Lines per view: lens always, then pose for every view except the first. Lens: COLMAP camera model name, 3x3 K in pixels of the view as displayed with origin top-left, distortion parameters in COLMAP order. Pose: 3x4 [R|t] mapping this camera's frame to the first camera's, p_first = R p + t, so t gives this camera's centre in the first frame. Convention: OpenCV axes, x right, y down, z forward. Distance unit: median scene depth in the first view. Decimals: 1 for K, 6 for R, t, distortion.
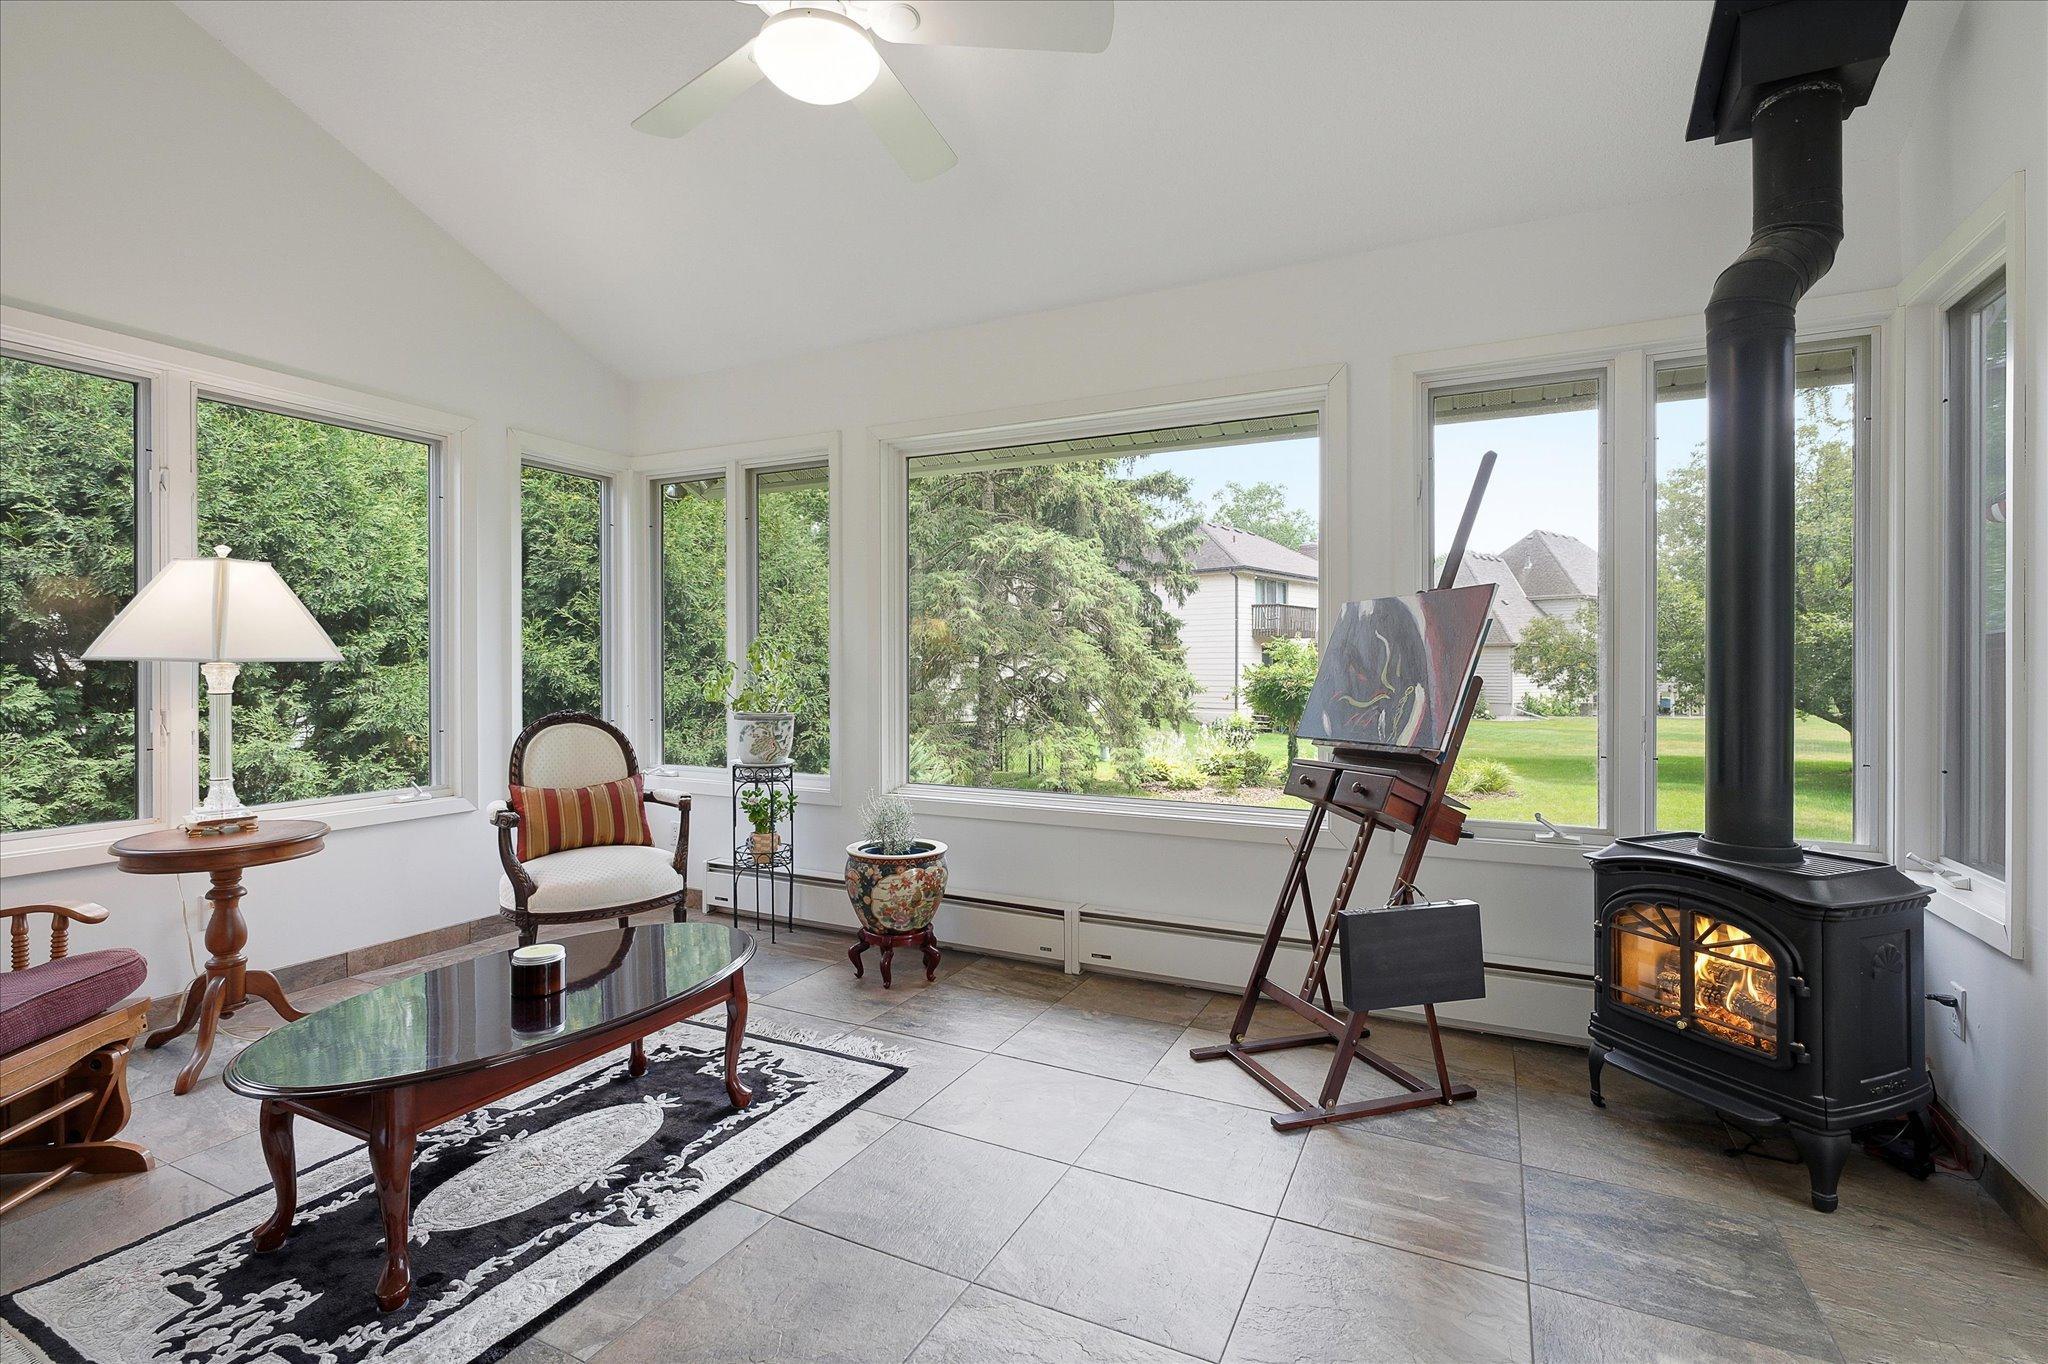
lens RADIAL K [[936.2, 0, 1011.7], [0, 936.2, 670.0], [0, 0, 1]] dist [-0.000626, -0.000140]
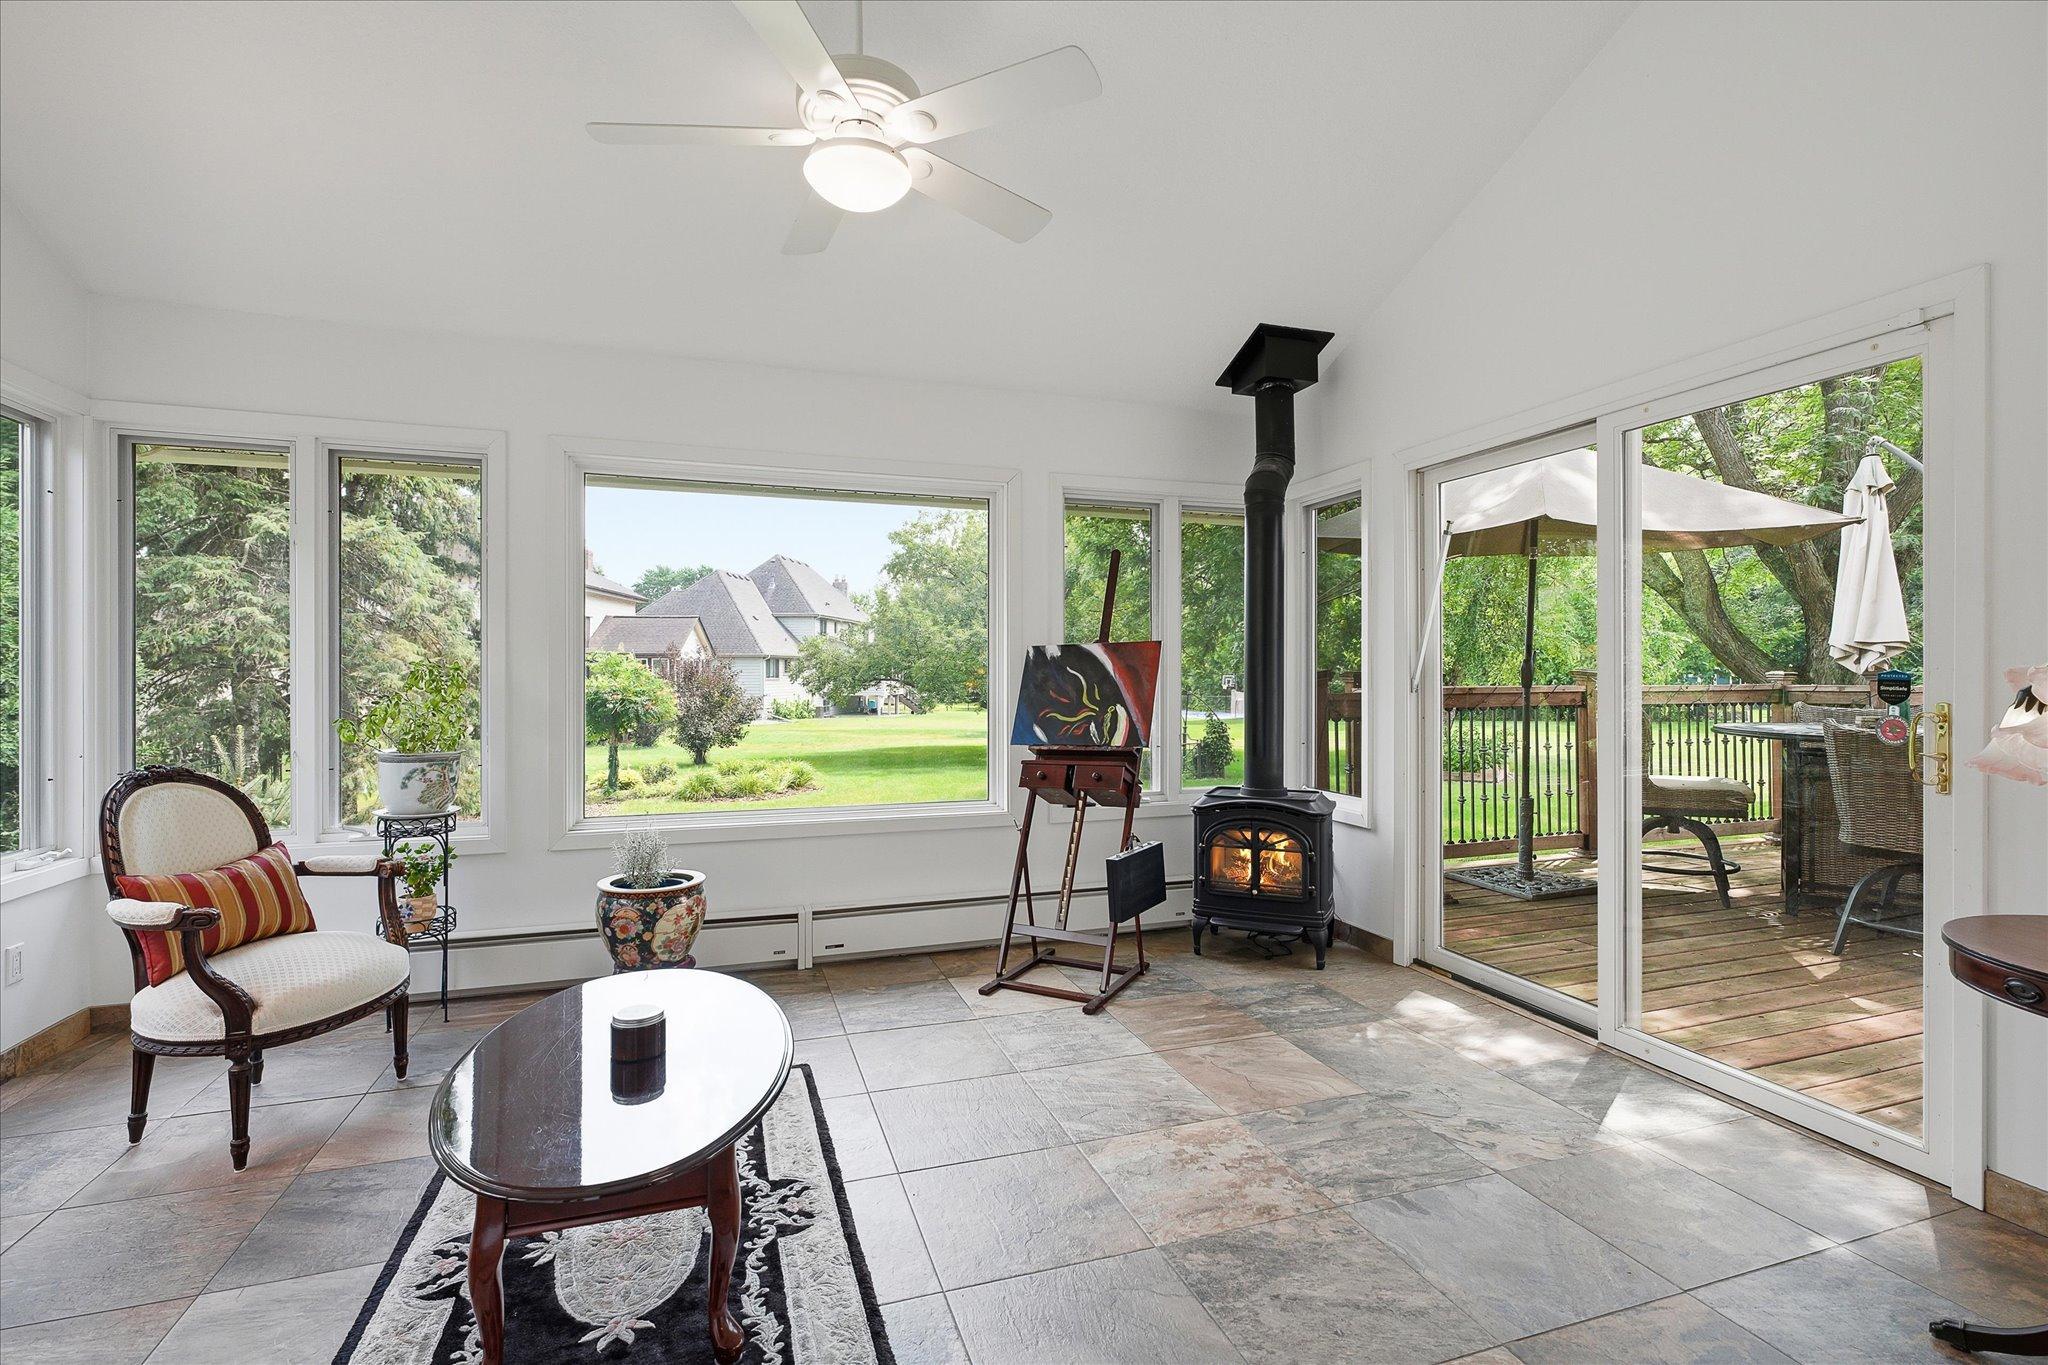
lens RADIAL K [[936.2, 0, 1015.4], [0, 936.2, 680.4], [0, 0, 1]] dist [-0.000626, -0.000140]
pose [[0.706093, -0.006475, 0.708090, -0.748469], [0.004586, 0.999979, 0.004570, -0.031646], [-0.708105, 0.000020, 0.706108, 0.049143]]
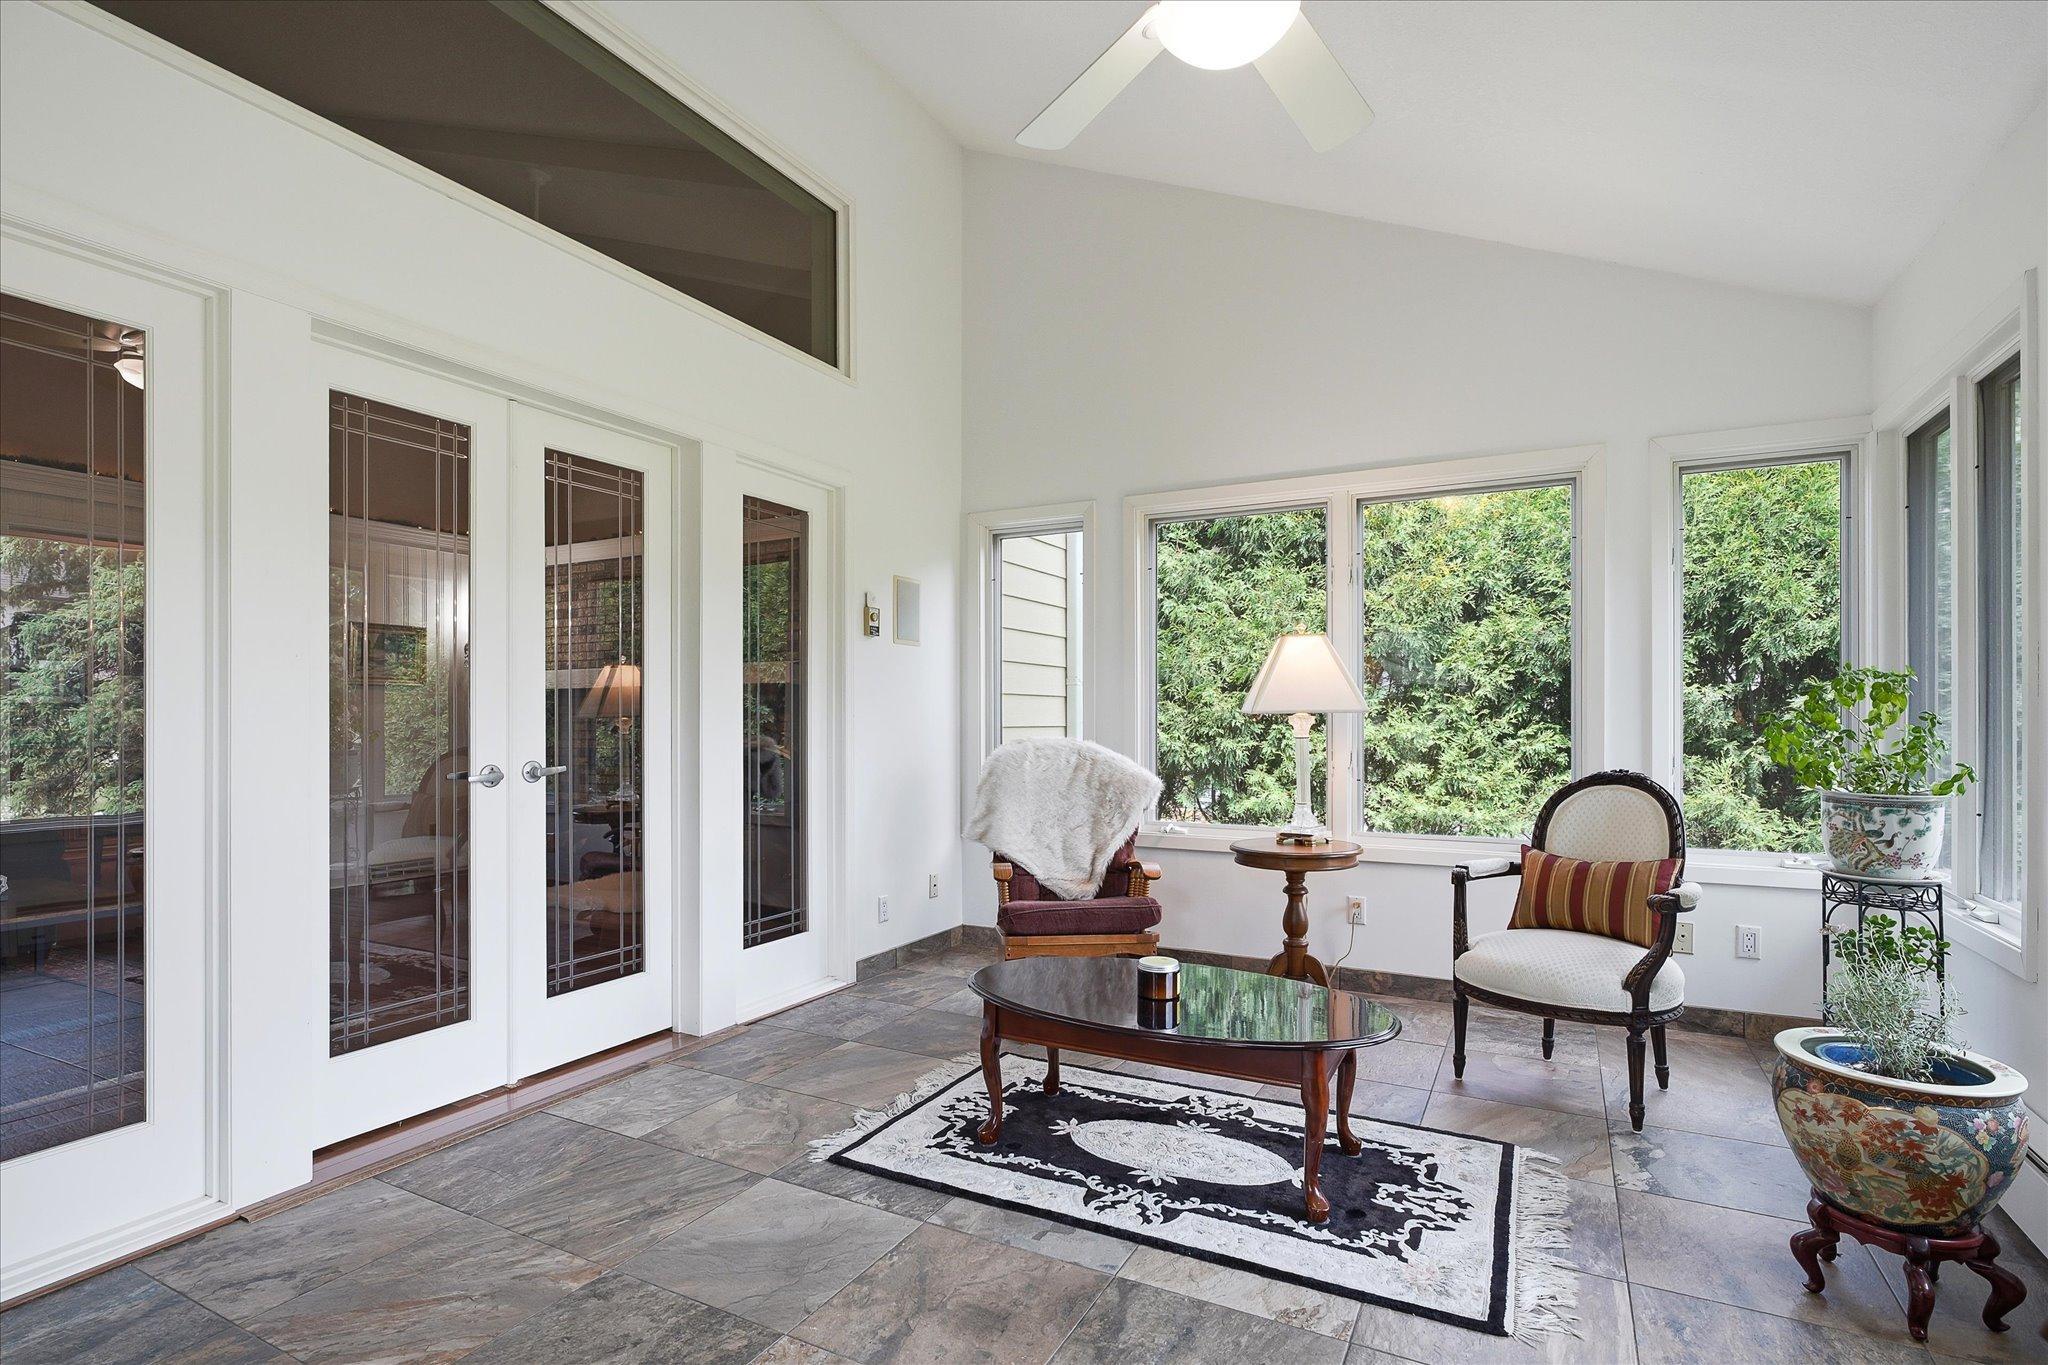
lens RADIAL K [[1028.4, 0, 1036.7], [0, 1028.4, 699.4], [0, 0, 1]] dist [0.002751, -0.001406]
pose [[-0.011476, -0.011372, -0.999869, 0.647113], [-0.004182, 0.999927, -0.011325, -0.008301], [0.999925, 0.004052, -0.011523, 0.712275]]
